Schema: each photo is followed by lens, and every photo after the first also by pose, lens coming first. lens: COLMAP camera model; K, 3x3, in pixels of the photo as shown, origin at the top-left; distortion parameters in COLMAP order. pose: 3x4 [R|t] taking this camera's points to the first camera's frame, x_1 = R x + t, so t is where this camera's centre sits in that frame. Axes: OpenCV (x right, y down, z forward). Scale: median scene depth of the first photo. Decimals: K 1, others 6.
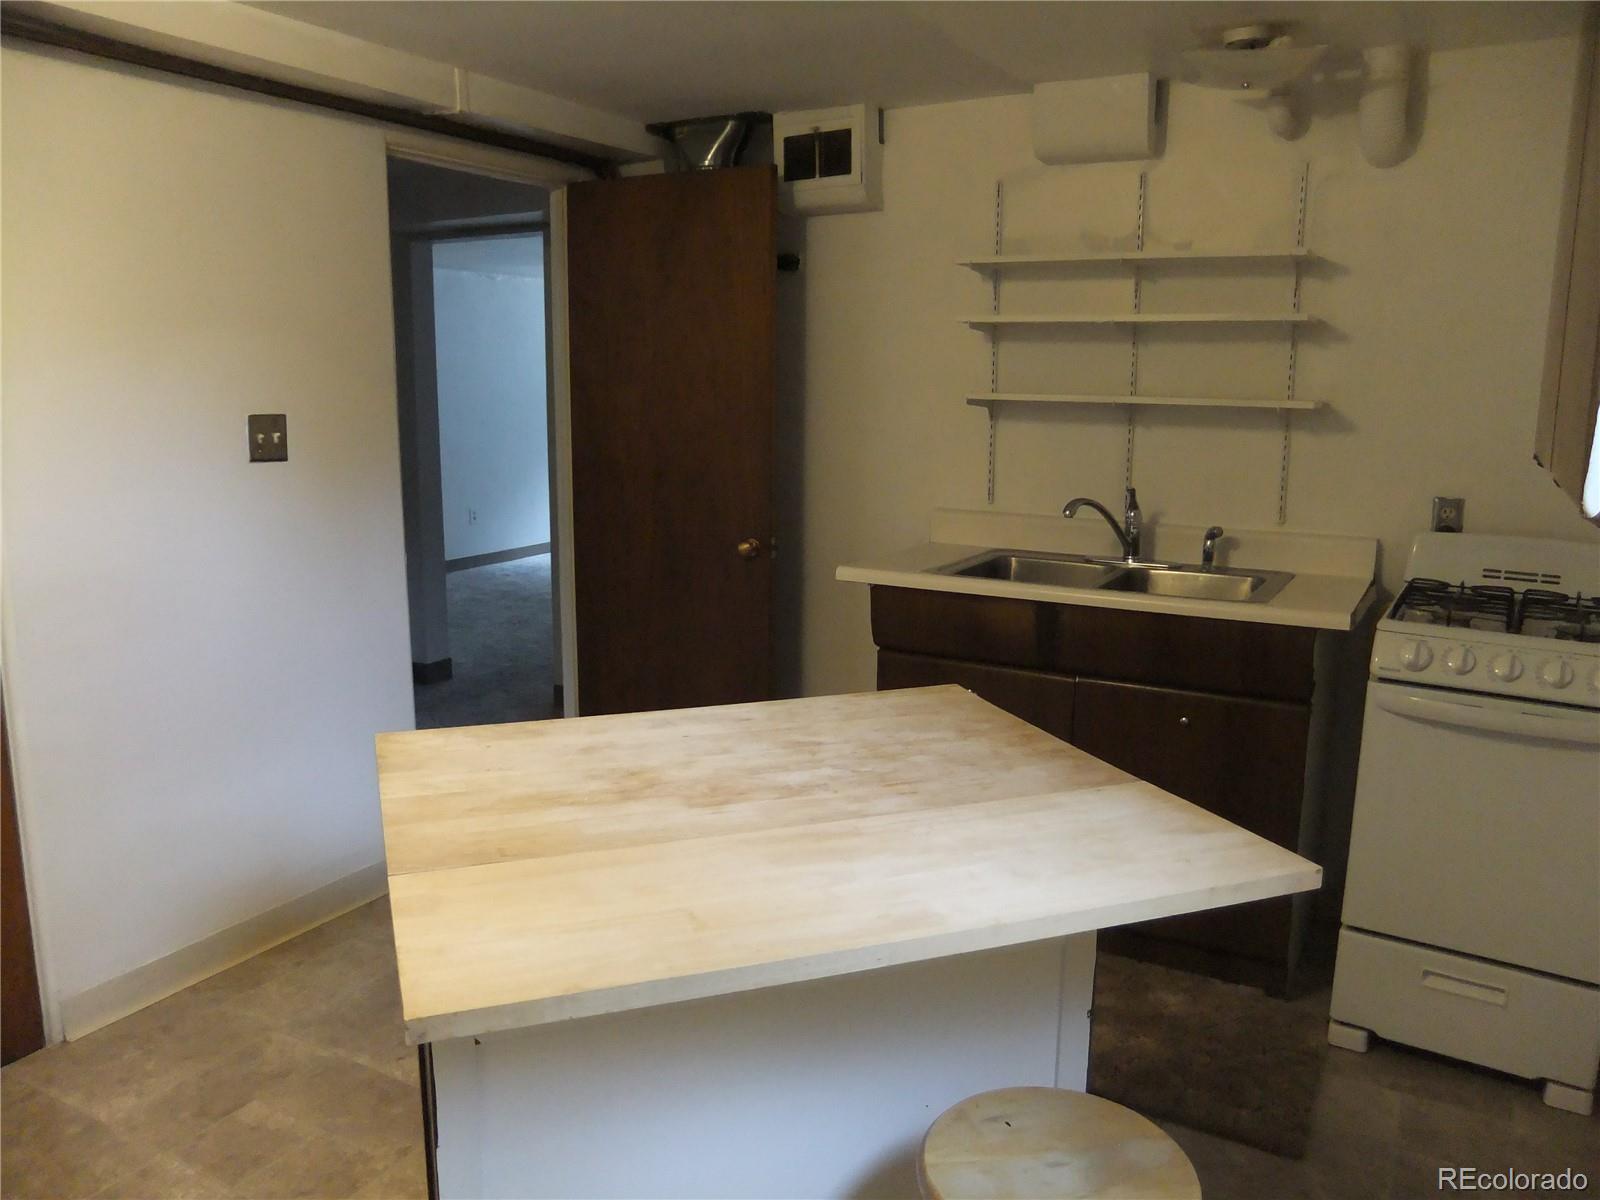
lens RADIAL K [[1232.3, 0, 795.1], [0, 1232.3, 600.6], [0, 0, 1]] dist [-0.041990, 0.043237]
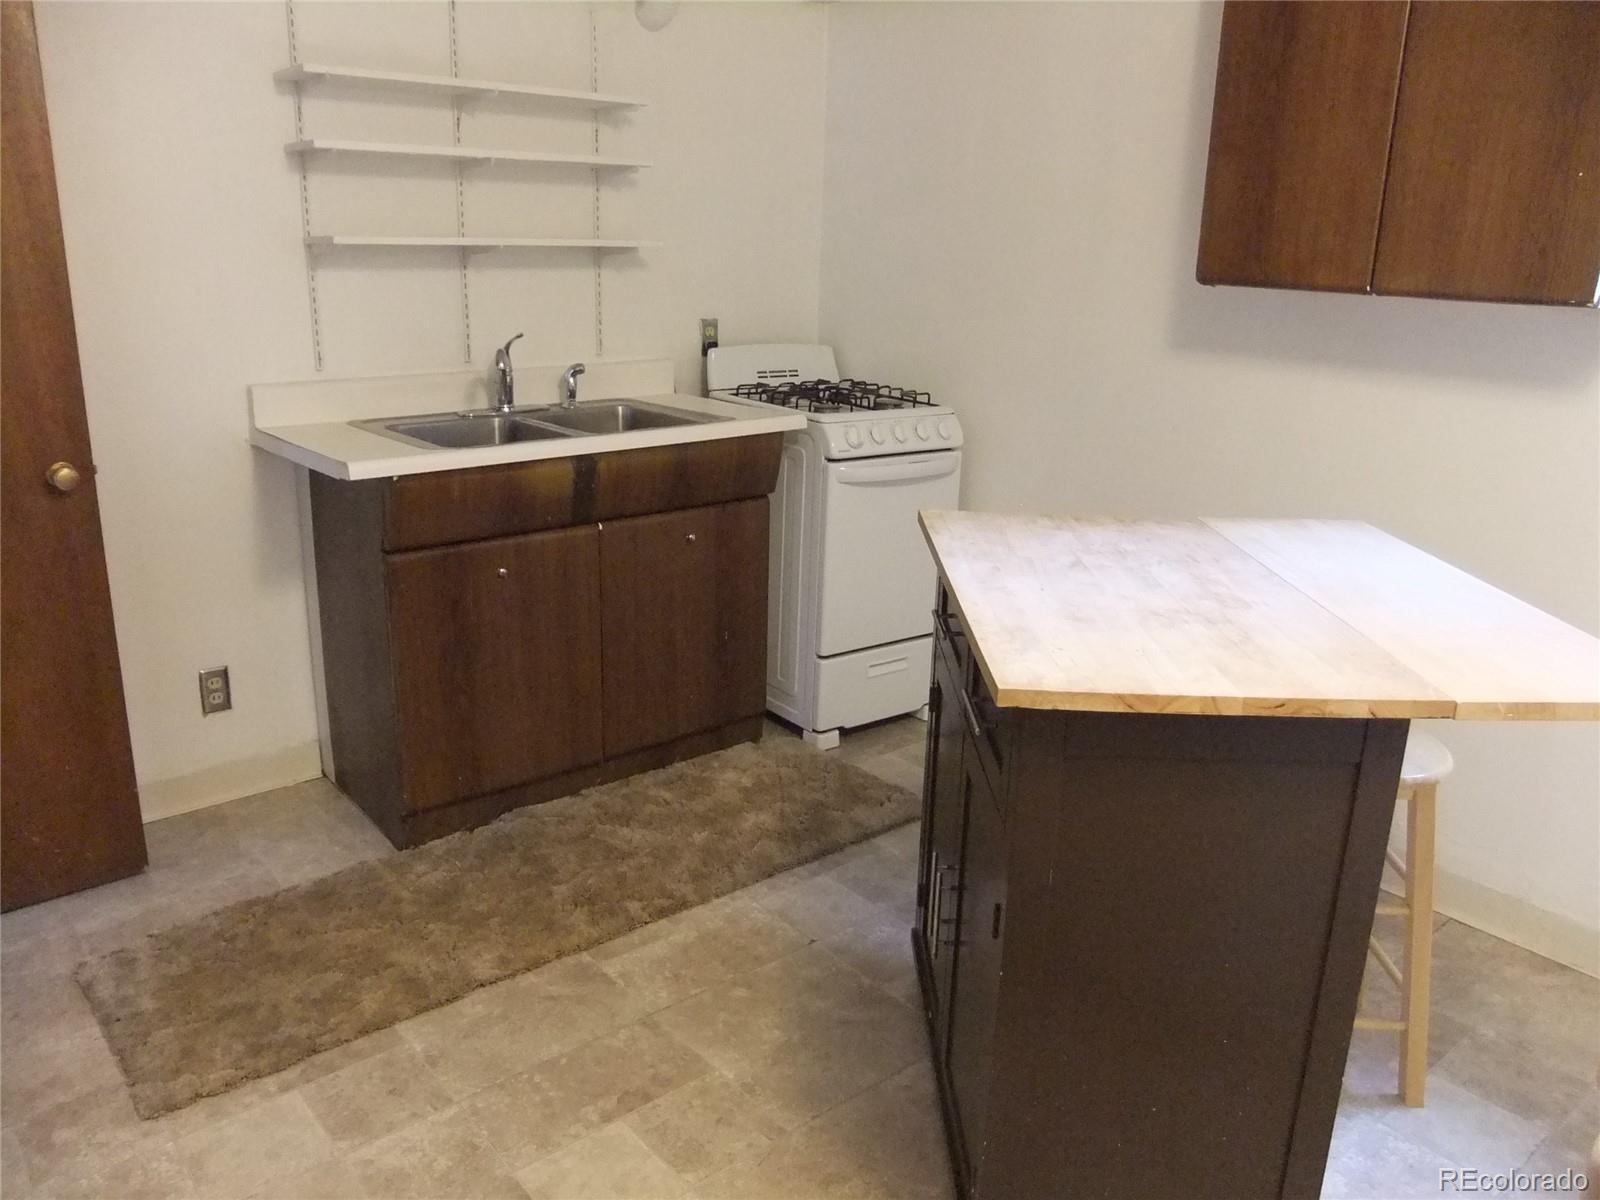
lens RADIAL K [[1232.3, 0, 797.3], [0, 1232.3, 599.0], [0, 0, 1]] dist [-0.041990, 0.043237]
pose [[0.345003, -0.271888, 0.898359, -0.607984], [0.154057, 0.960548, 0.231546, -0.084019], [-0.925872, 0.058514, 0.373278, 0.461055]]
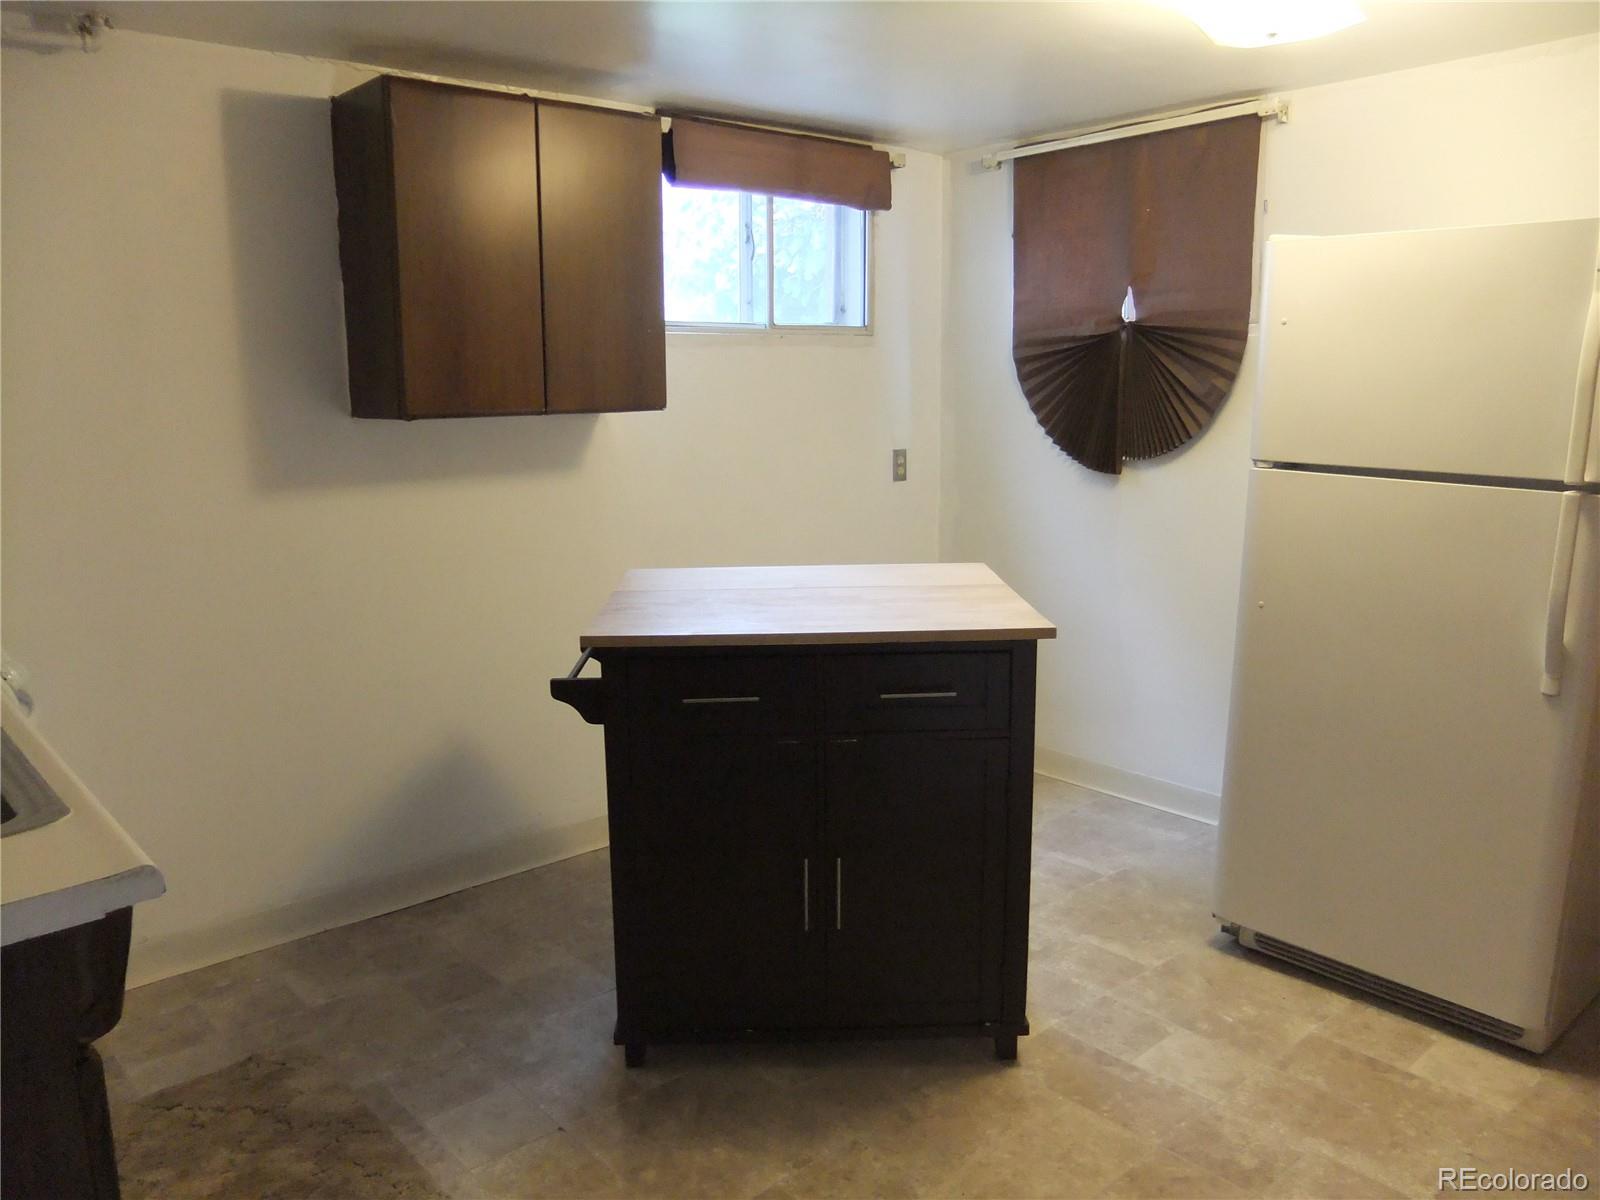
lens RADIAL K [[1232.3, 0, 802.3], [0, 1232.3, 602.3], [0, 0, 1]] dist [-0.041990, 0.043237]
pose [[-0.949239, -0.060088, 0.308763, 0.161200], [0.056100, 0.933509, 0.354138, -0.445306], [-0.309513, 0.353483, -0.882752, 2.400957]]
